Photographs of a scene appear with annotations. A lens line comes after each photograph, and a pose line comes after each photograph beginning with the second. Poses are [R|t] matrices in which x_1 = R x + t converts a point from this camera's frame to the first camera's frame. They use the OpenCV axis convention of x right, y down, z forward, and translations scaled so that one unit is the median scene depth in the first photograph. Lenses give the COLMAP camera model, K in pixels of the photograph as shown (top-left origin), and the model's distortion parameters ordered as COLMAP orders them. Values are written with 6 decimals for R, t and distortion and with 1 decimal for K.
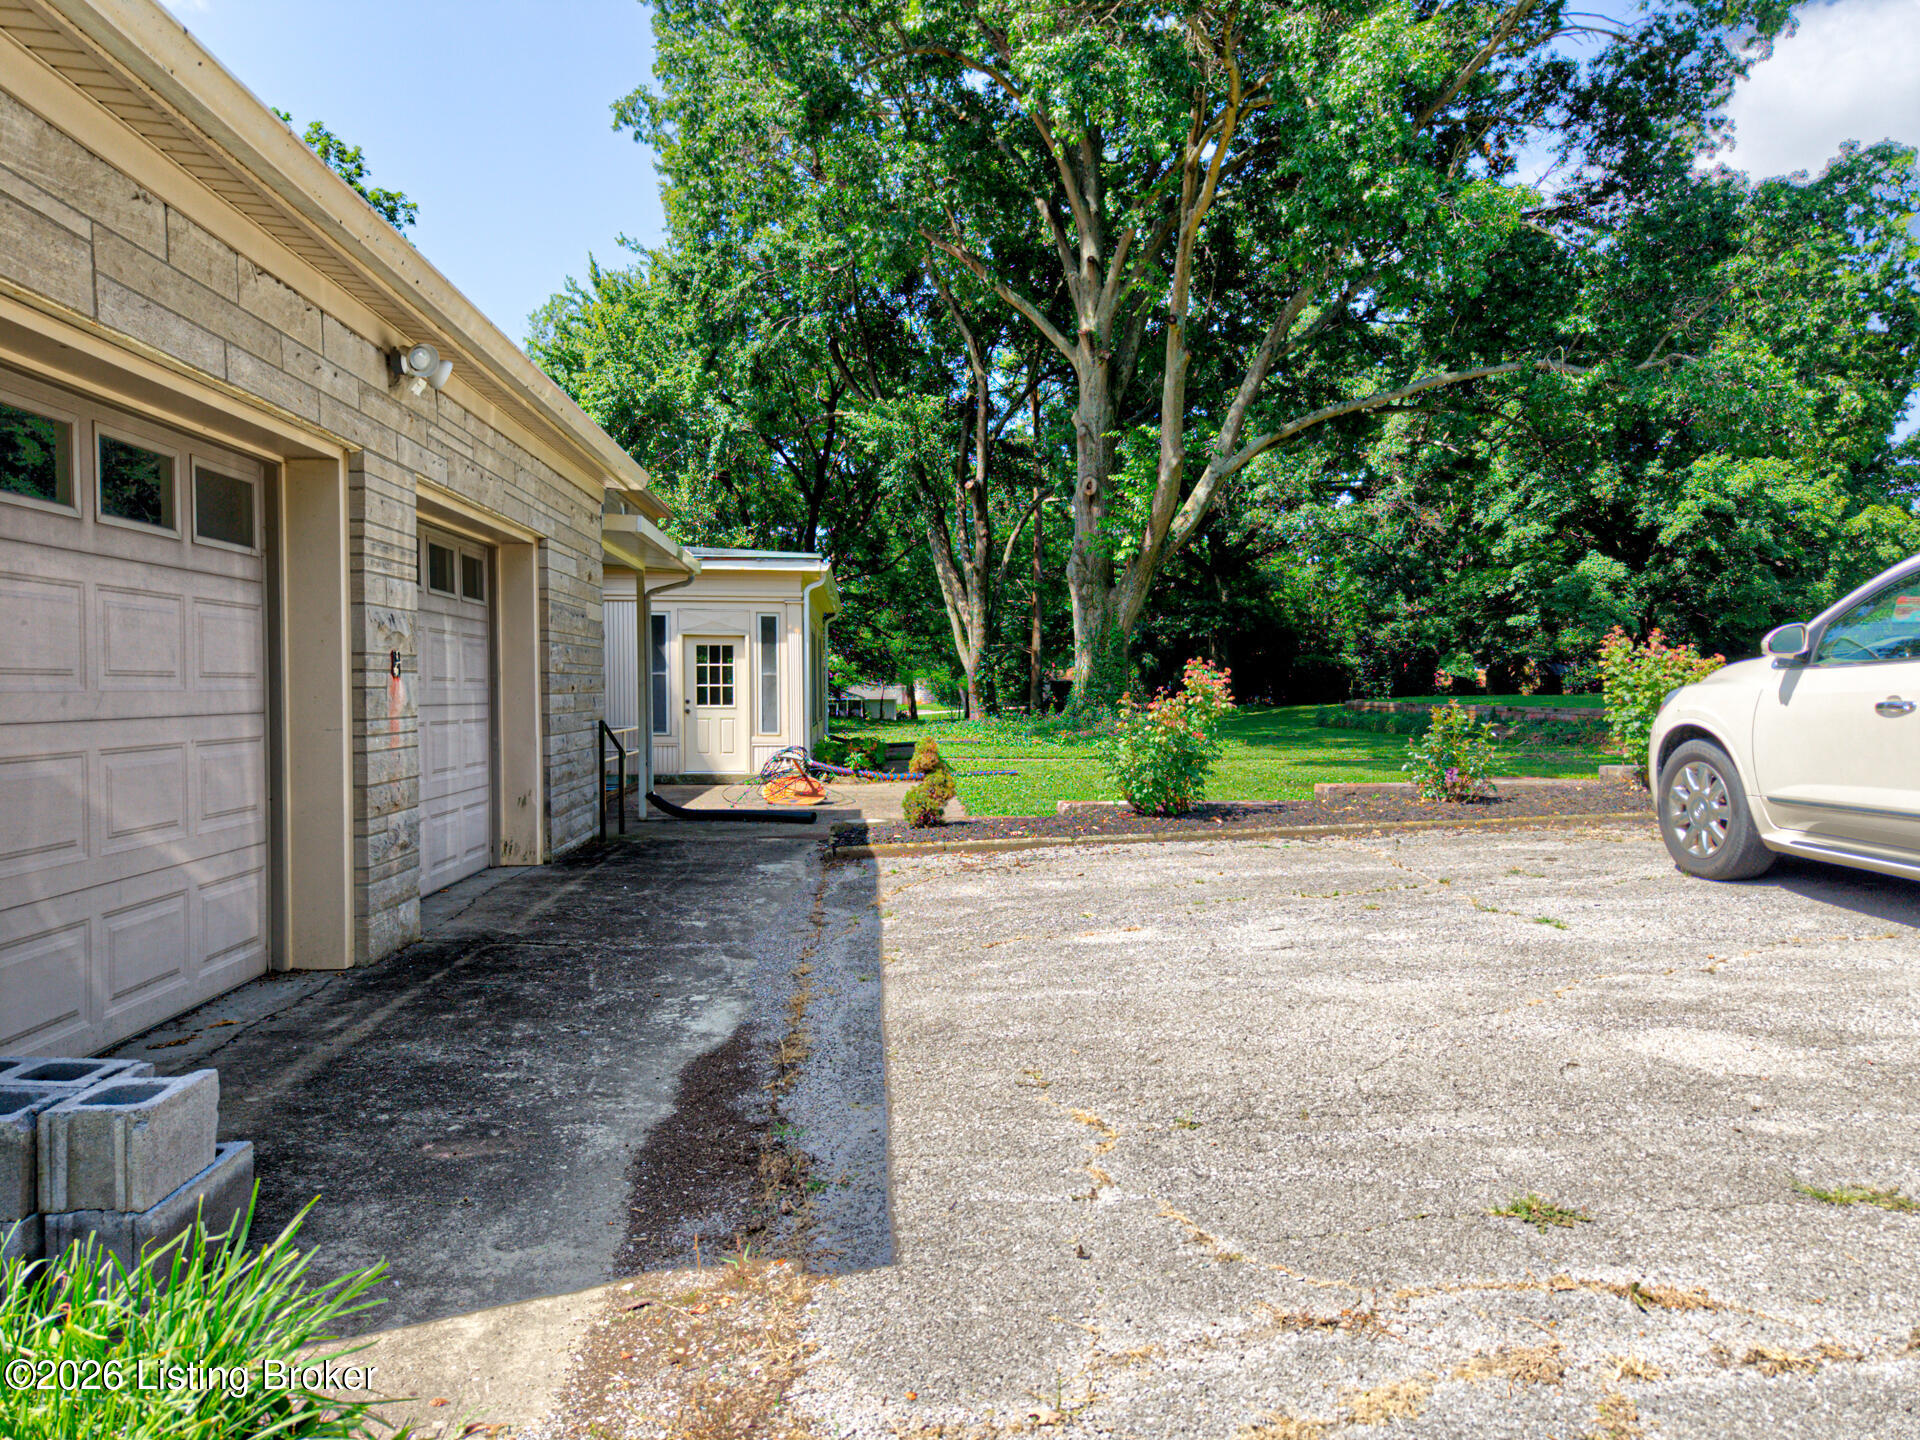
lens RADIAL K [[1311.1, 0, 968.3], [0, 1311.1, 728.5], [0, 0, 1]] dist [0.012009, -0.007297]
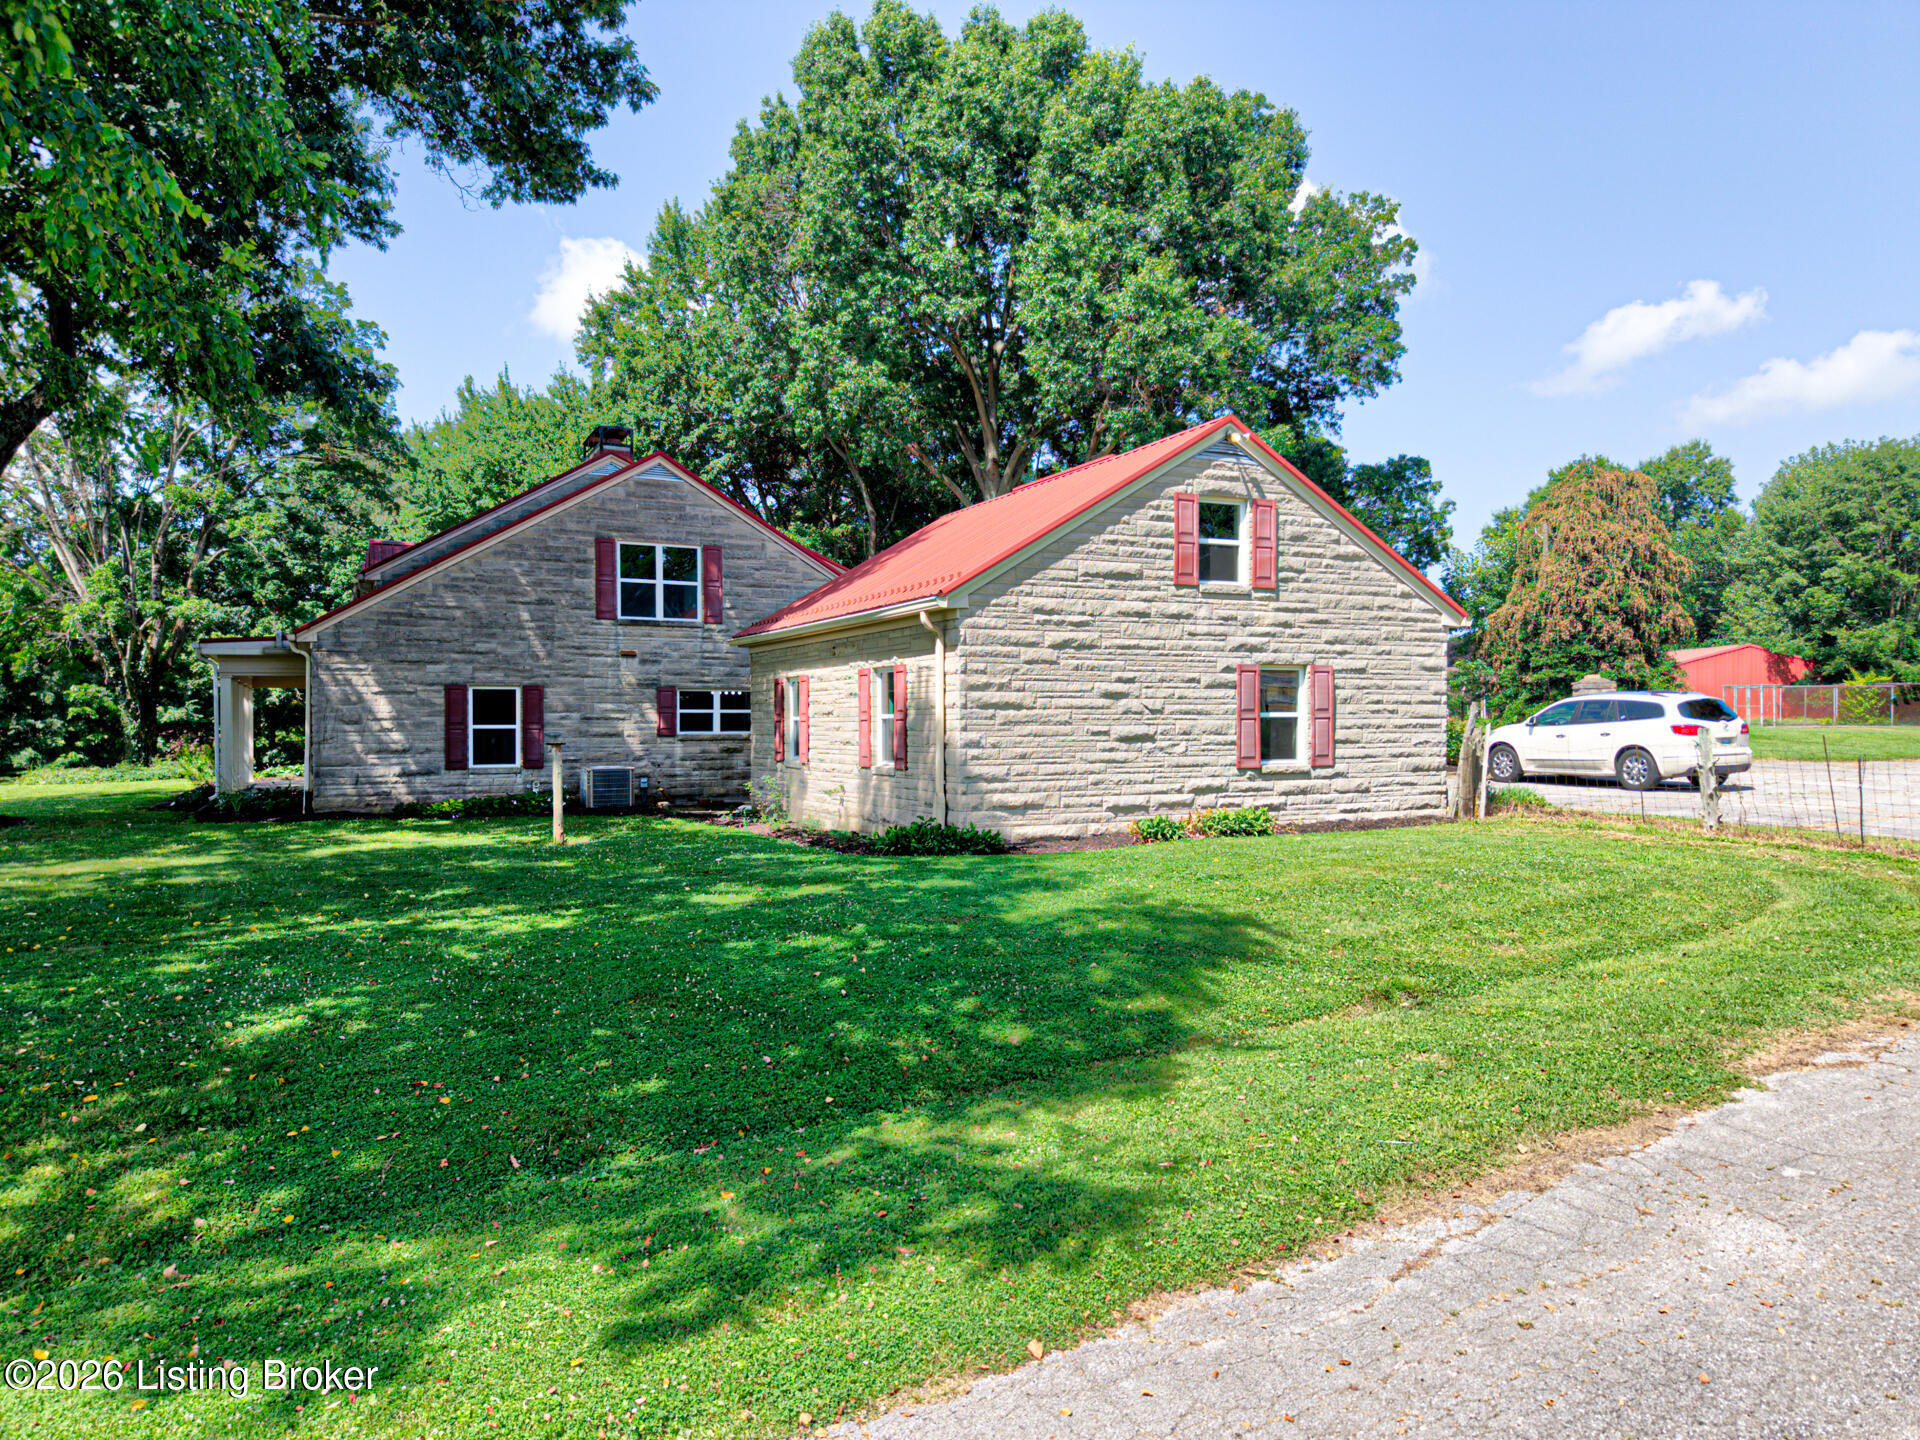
lens RADIAL K [[1311.1, 0, 968.3], [0, 1311.1, 728.5], [0, 0, 1]] dist [0.012009, -0.007297]
pose [[0.922125, -0.005092, 0.386858, -0.549709], [0.015734, 0.999580, -0.024348, 0.006199], [-0.386571, 0.028539, 0.921818, -0.438790]]
